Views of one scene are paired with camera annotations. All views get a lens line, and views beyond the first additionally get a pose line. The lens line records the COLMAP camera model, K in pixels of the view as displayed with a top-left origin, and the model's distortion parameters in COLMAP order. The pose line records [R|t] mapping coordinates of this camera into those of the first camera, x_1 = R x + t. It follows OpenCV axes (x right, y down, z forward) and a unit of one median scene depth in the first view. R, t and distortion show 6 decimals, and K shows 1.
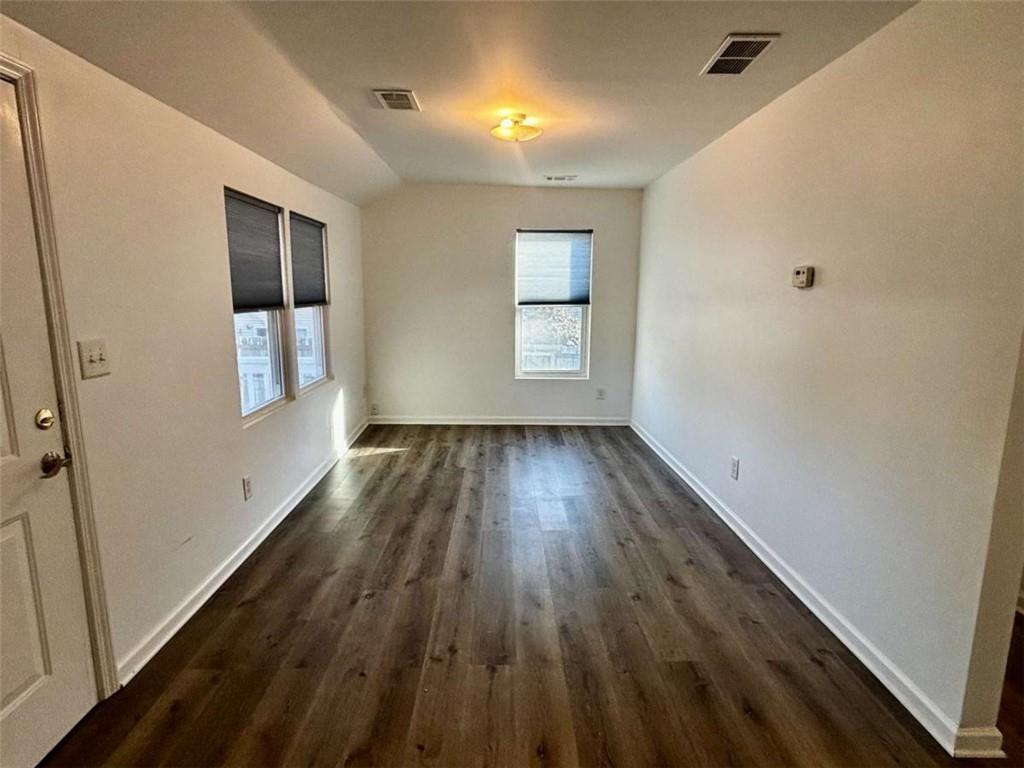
lens RADIAL K [[534.7, 0, 507.1], [0, 534.7, 383.8], [0, 0, 1]] dist [0.004711, -0.004179]
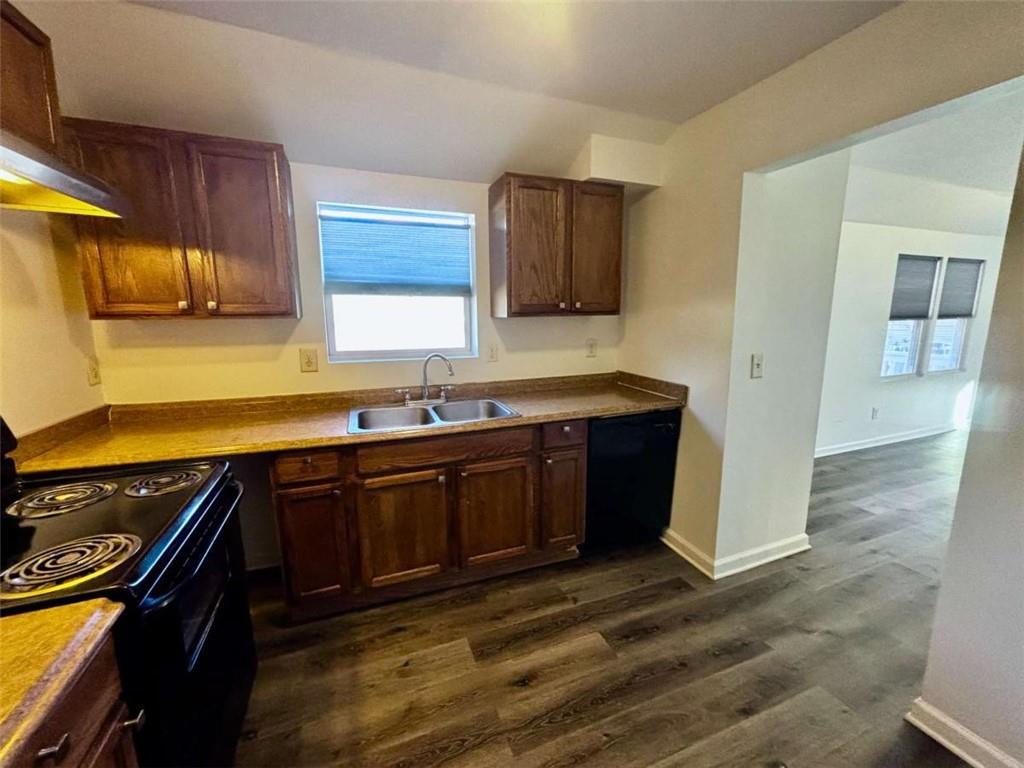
lens RADIAL K [[412.8, 0, 513.0], [0, 412.8, 384.6], [0, 0, 1]] dist [0.002406, 0.000438]
pose [[0.346705, 0.151636, -0.925636, 0.337476], [-0.149993, 0.983110, 0.104870, 0.110865], [0.925904, 0.102480, 0.363593, -0.596820]]
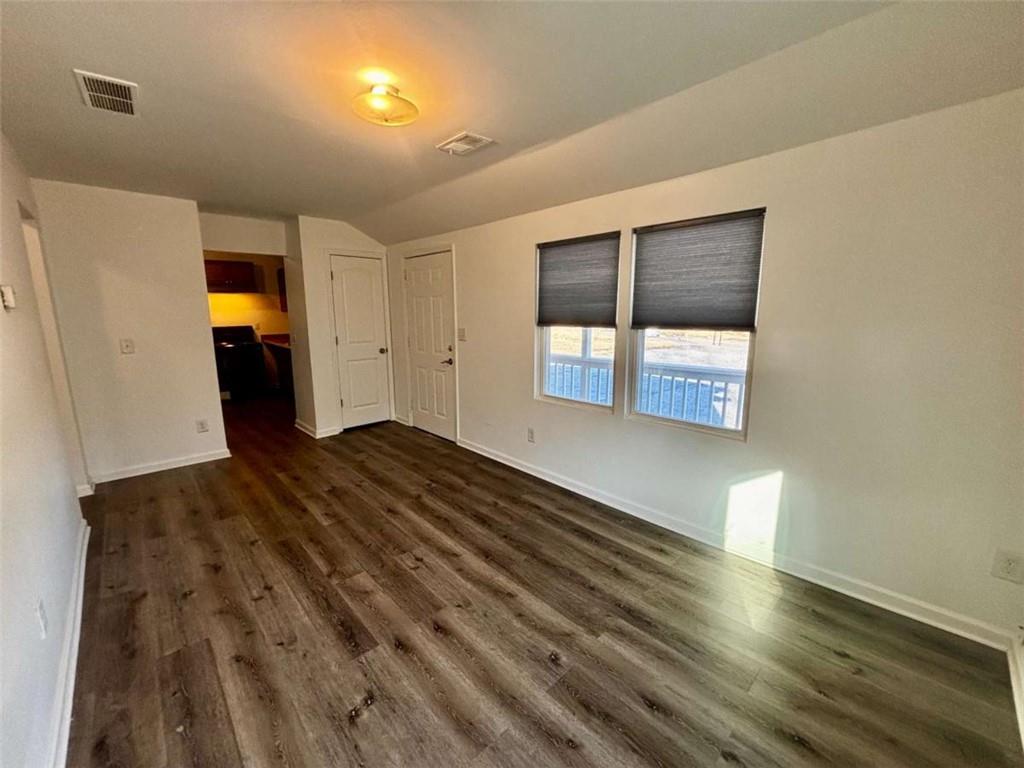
lens RADIAL K [[412.8, 0, 510.2], [0, 412.8, 381.5], [0, 0, 1]] dist [0.002406, 0.000438]
pose [[-0.735177, 0.120053, -0.667160, 0.297826], [-0.113317, 0.948579, 0.295562, -0.258553], [0.668337, 0.292891, -0.683770, 1.460646]]
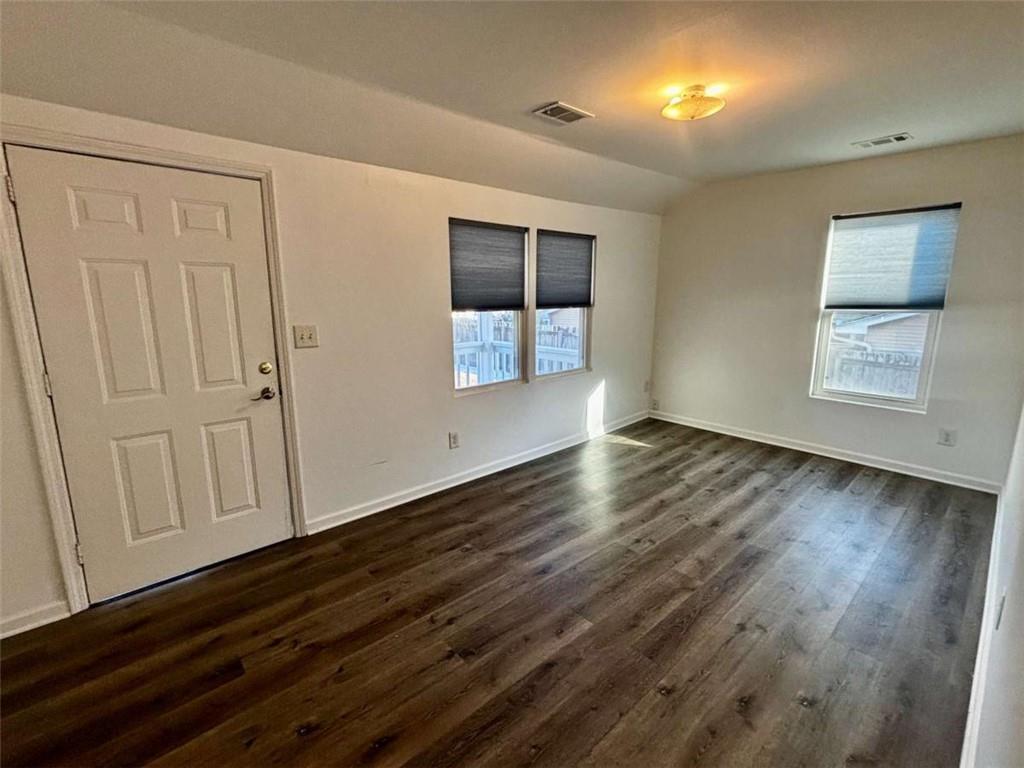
lens RADIAL K [[461.6, 0, 512.1], [0, 461.6, 381.8], [0, 0, 1]] dist [0.009373, -0.004205]
pose [[0.660839, 0.133354, -0.738585, 0.383958], [-0.120755, 0.990159, 0.070732, -0.045550], [0.740750, 0.042445, 0.670439, 0.268333]]
